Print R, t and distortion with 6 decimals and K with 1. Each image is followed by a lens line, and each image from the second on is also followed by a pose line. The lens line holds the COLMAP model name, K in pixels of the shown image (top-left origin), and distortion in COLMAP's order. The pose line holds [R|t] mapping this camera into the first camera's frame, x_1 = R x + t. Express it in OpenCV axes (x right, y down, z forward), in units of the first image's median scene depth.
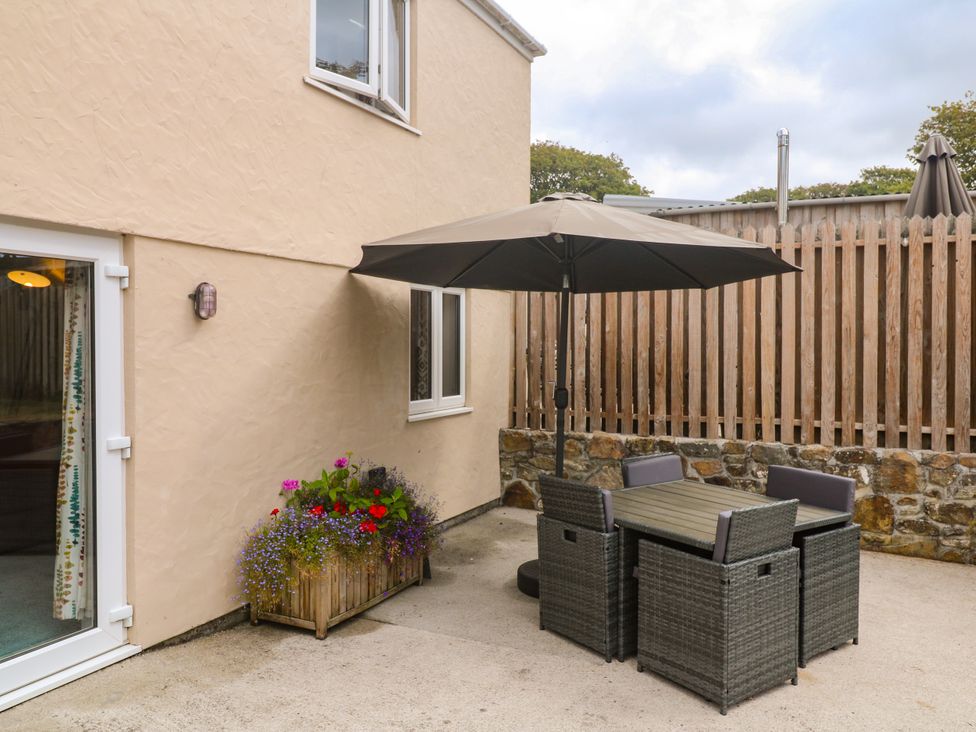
lens RADIAL K [[799.0, 0, 488.4], [0, 799.0, 347.3], [0, 0, 1]] dist [0.002329, 0.002596]
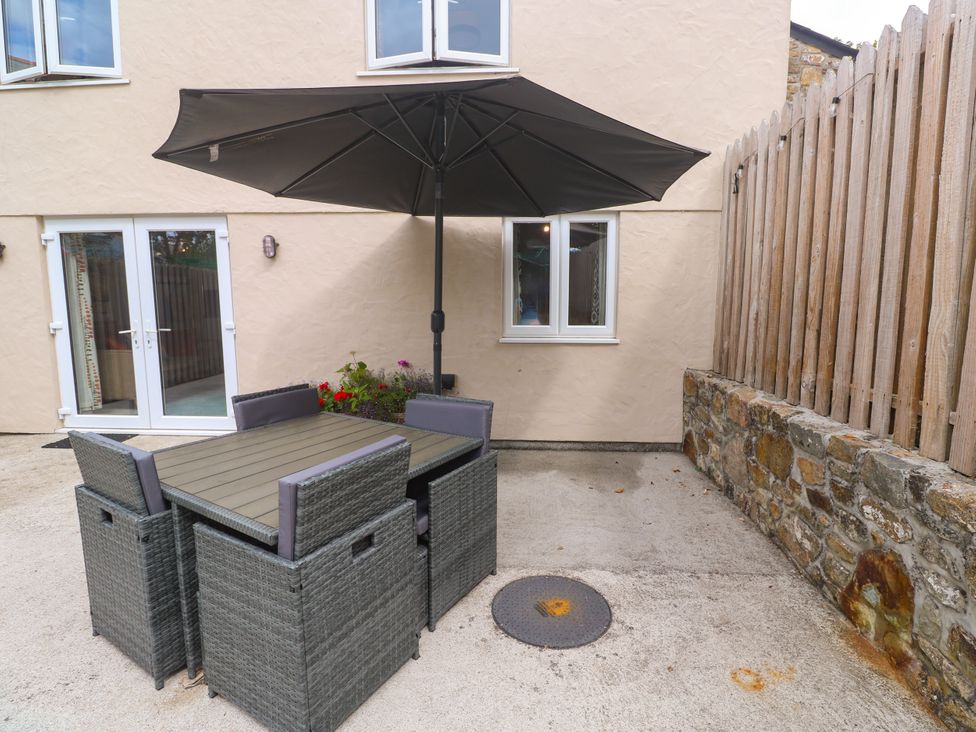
lens RADIAL K [[521.3, 0, 494.9], [0, 521.3, 362.1], [0, 0, 1]] dist [-0.005710, -0.015291]
pose [[0.359575, 0.116411, -0.925826, 0.606012], [-0.008934, 0.992572, 0.121334, 0.032256], [0.933074, -0.035357, 0.357944, 0.746841]]
